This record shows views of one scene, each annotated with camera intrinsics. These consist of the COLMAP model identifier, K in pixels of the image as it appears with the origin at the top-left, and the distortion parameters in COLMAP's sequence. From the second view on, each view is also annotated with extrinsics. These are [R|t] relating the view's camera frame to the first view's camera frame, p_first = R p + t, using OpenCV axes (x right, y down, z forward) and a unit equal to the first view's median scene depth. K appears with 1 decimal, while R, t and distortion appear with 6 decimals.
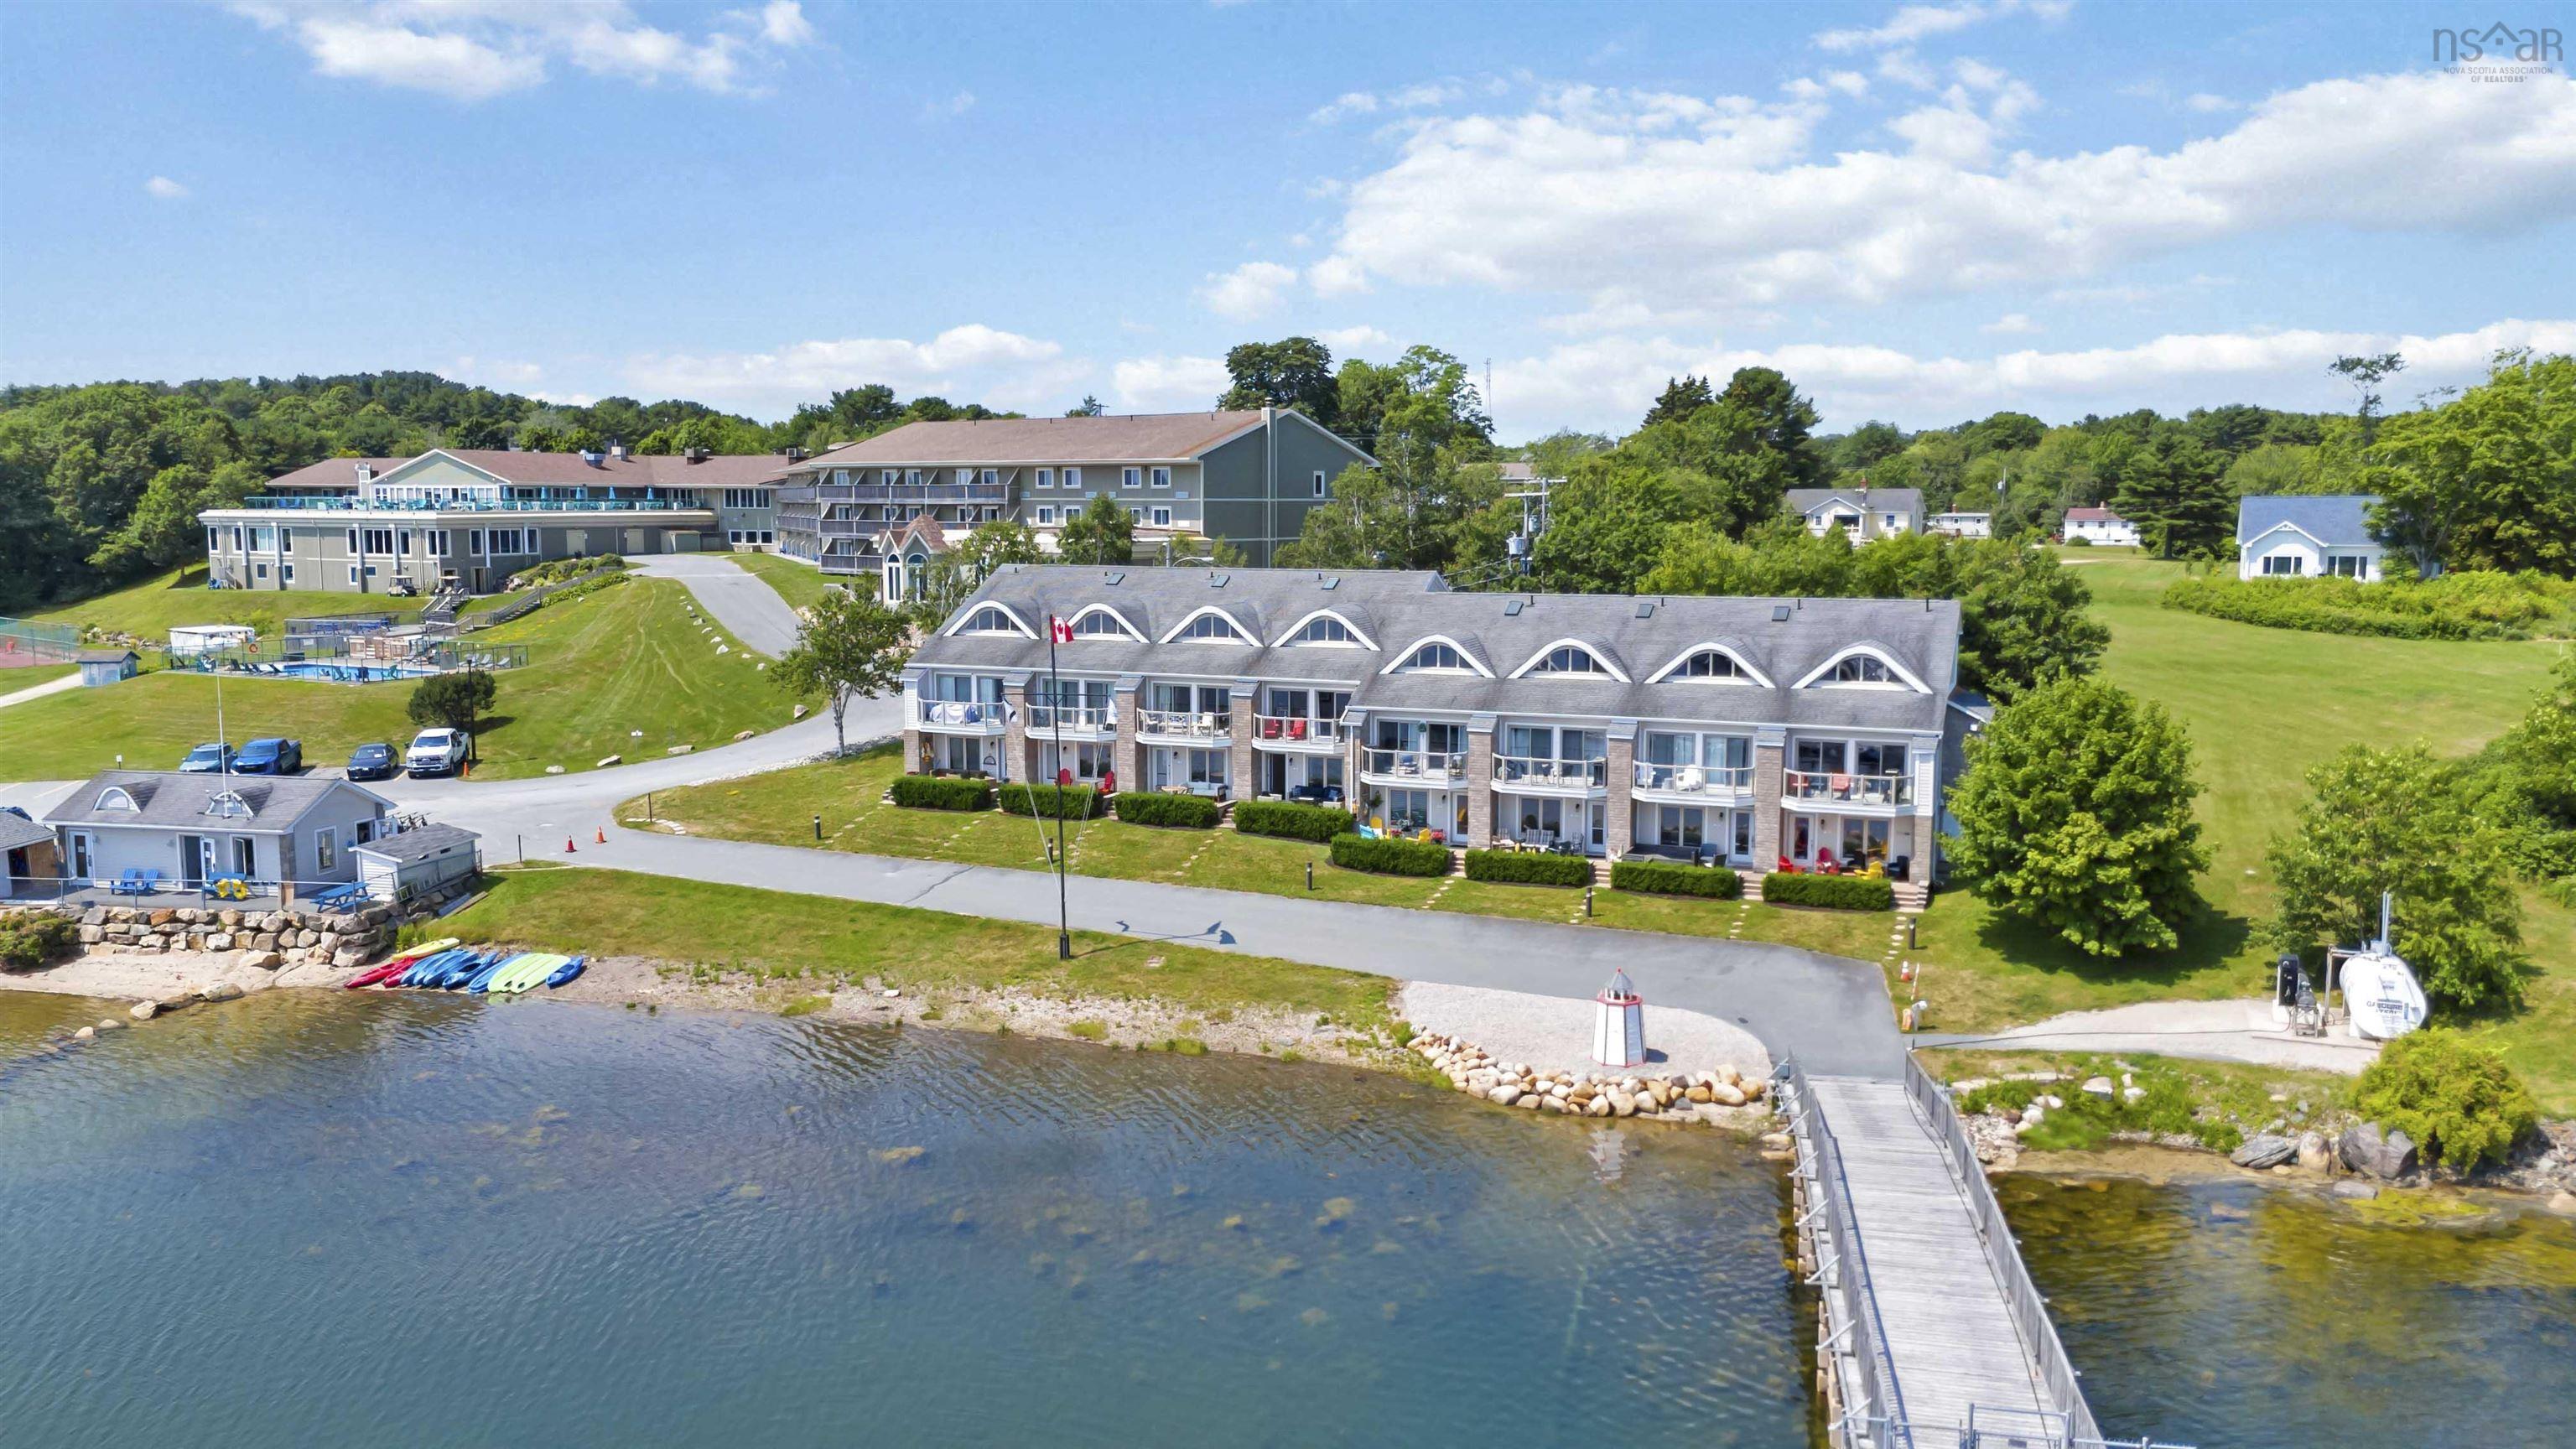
lens RADIAL K [[1898.2, 0, 1294.2], [0, 1898.2, 716.4], [0, 0, 1]] dist [0.077194, -0.081937]
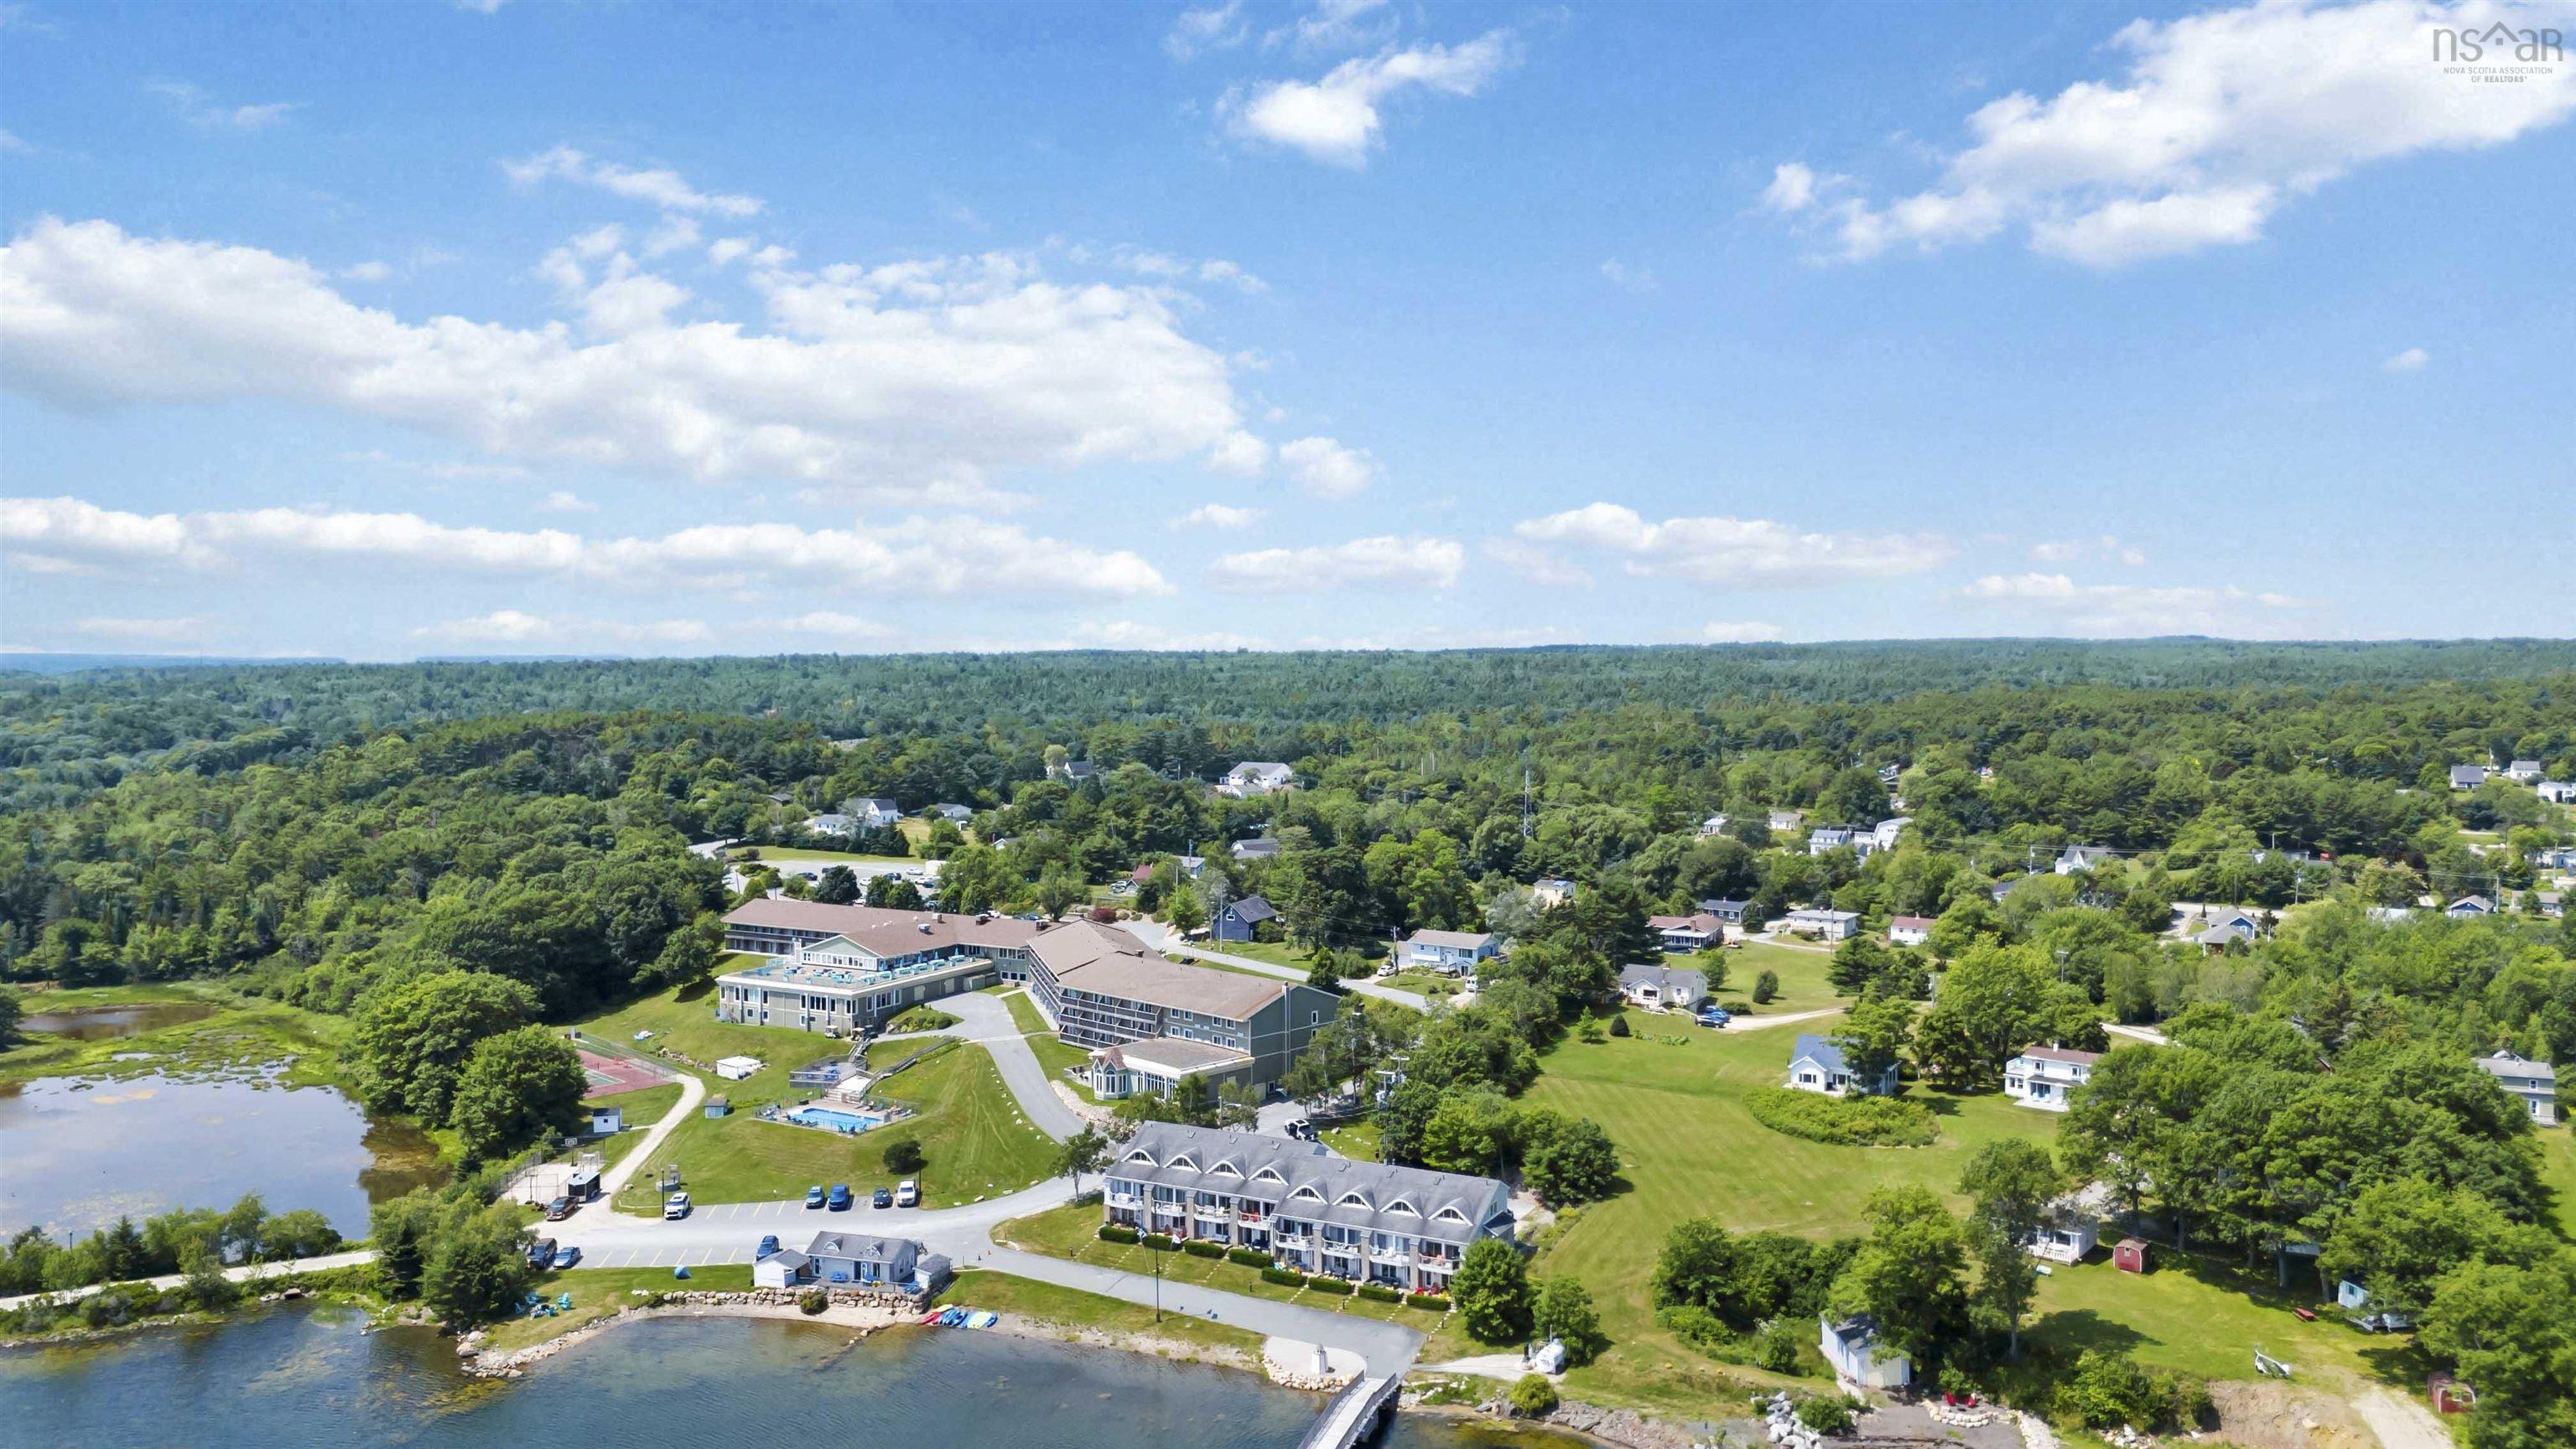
lens RADIAL K [[1898.2, 0, 1294.2], [0, 1898.2, 716.4], [0, 0, 1]] dist [0.077194, -0.081937]
pose [[0.995346, -0.000239, -0.096361, 0.318170], [-0.007588, 0.996698, -0.080848, -0.484316], [0.096063, 0.081203, 0.992057, -1.692969]]
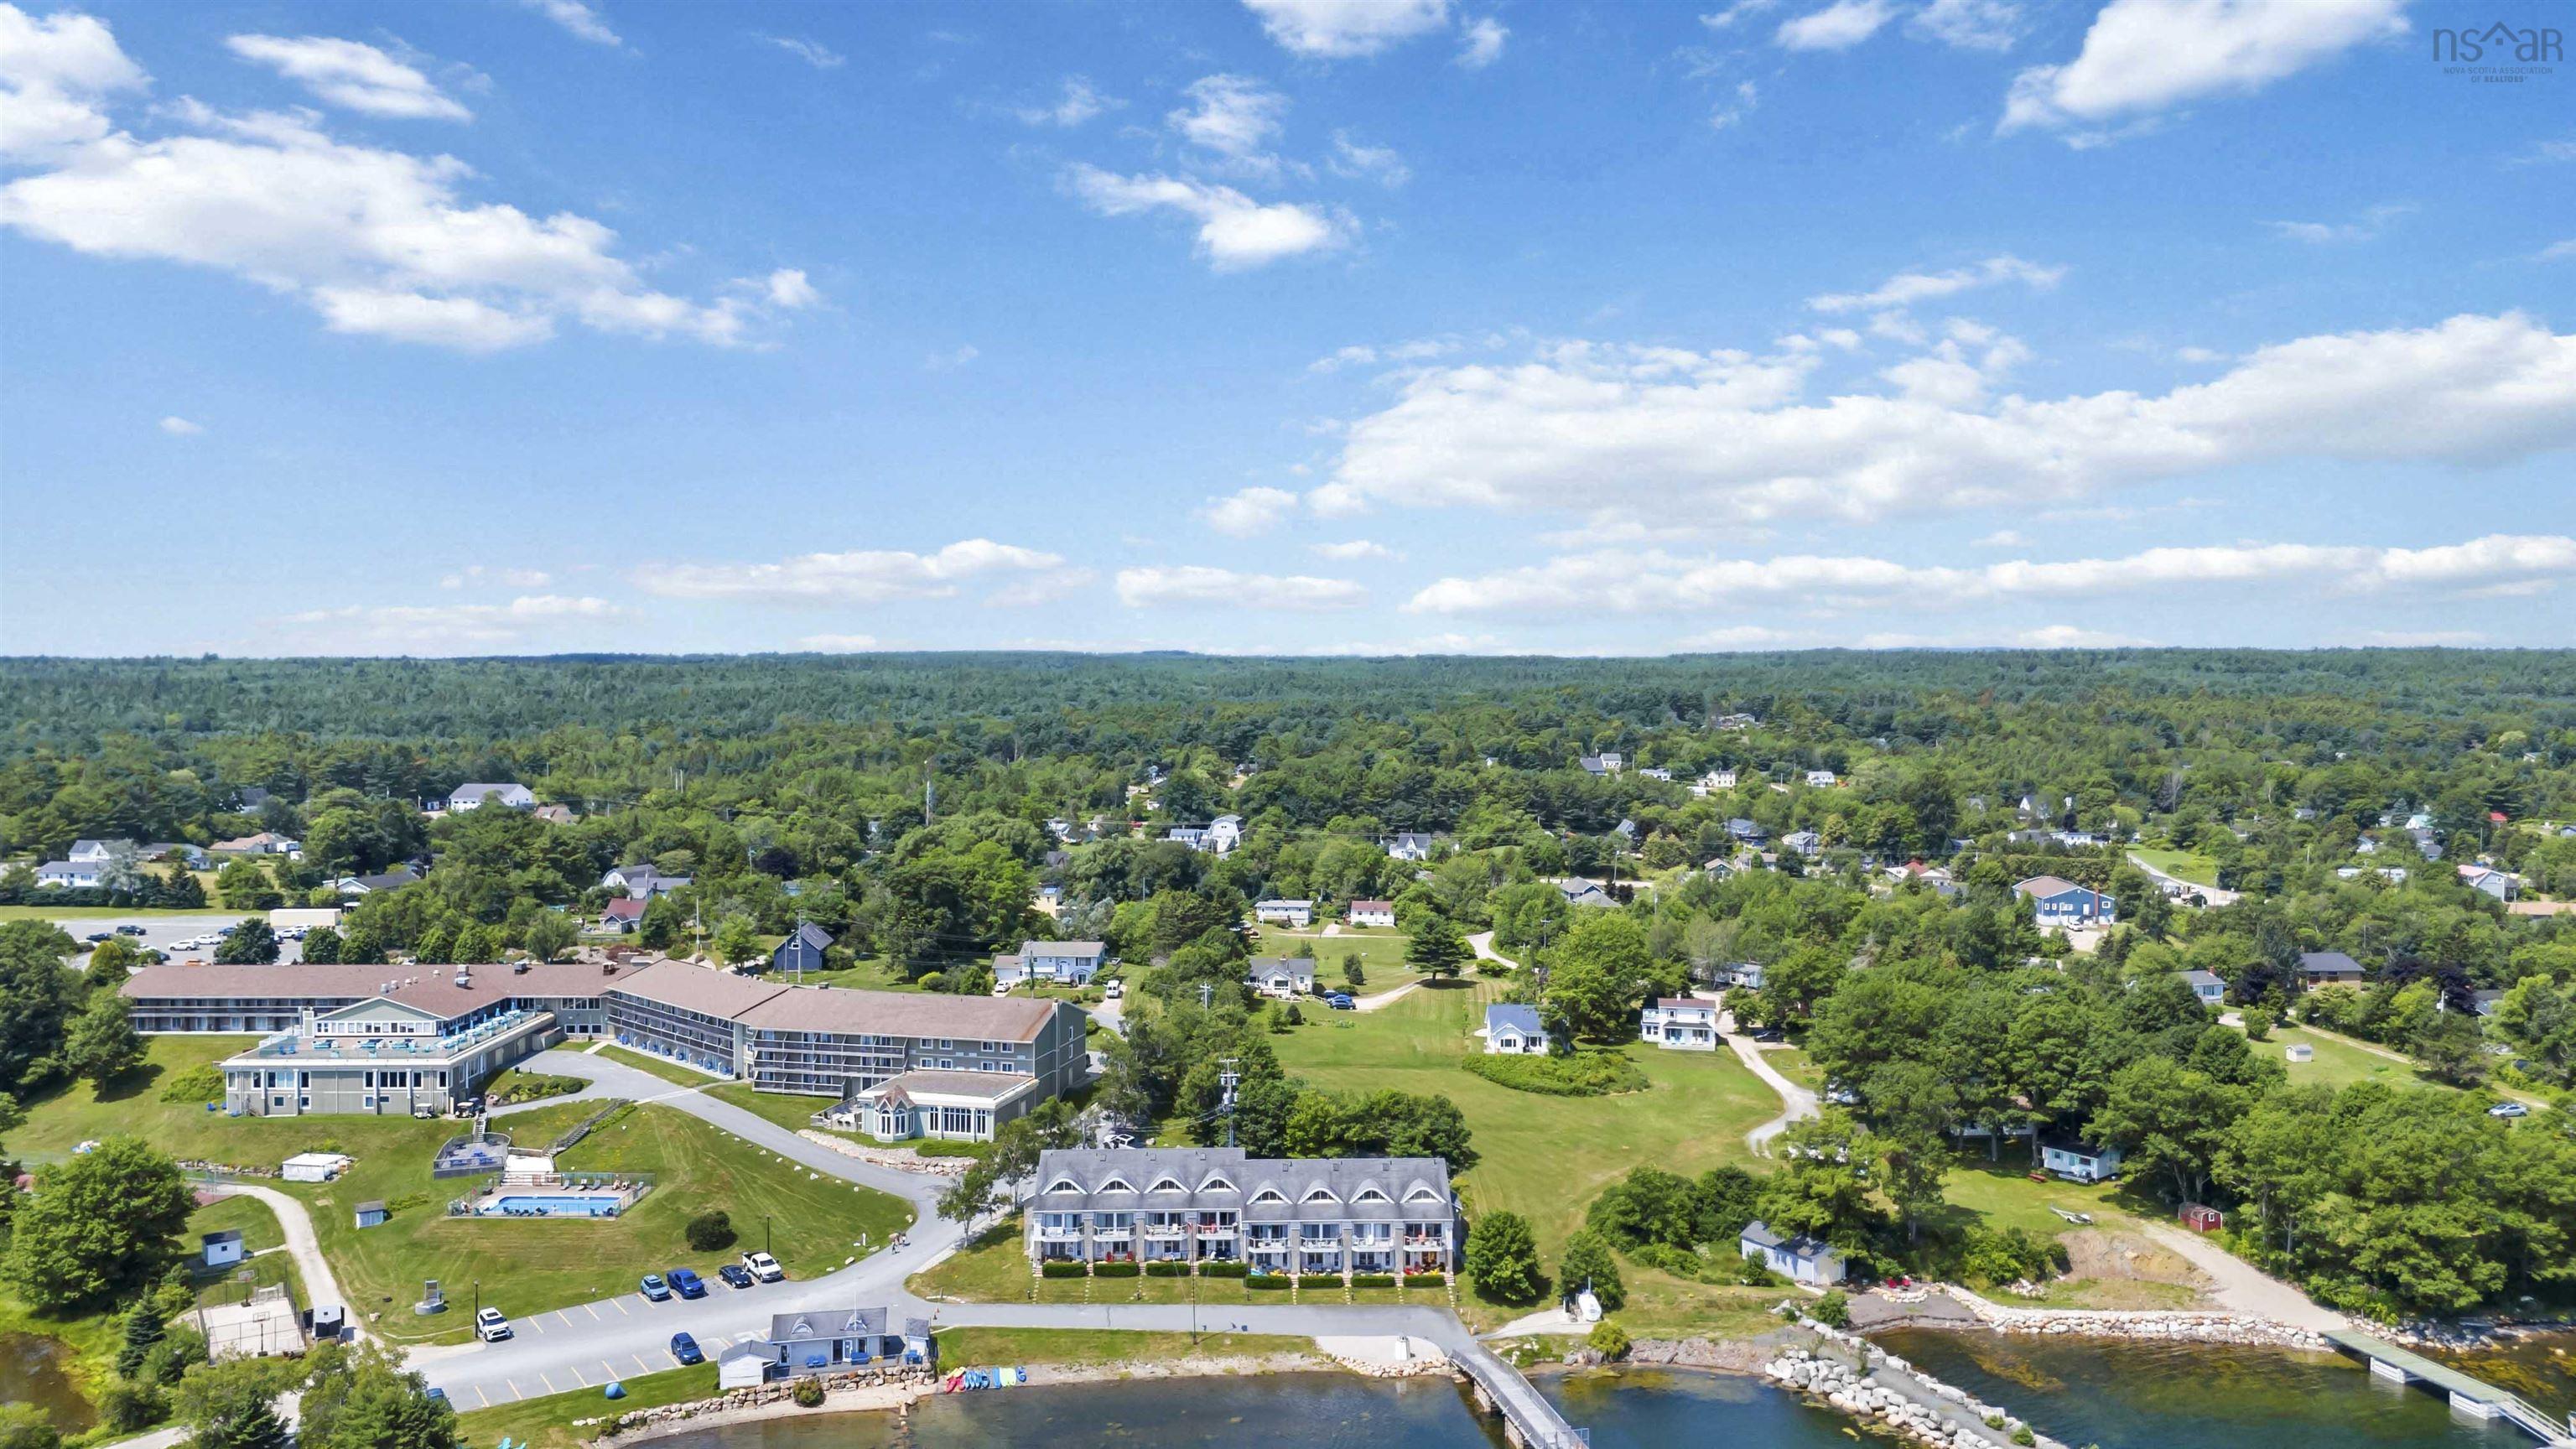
lens RADIAL K [[1898.2, 0, 1294.2], [0, 1898.2, 716.4], [0, 0, 1]] dist [0.077194, -0.081937]
pose [[0.913083, -0.011166, 0.407621, -0.984118], [0.046141, 0.996034, -0.076071, -0.503262], [-0.405155, 0.088267, 0.909977, -1.510097]]
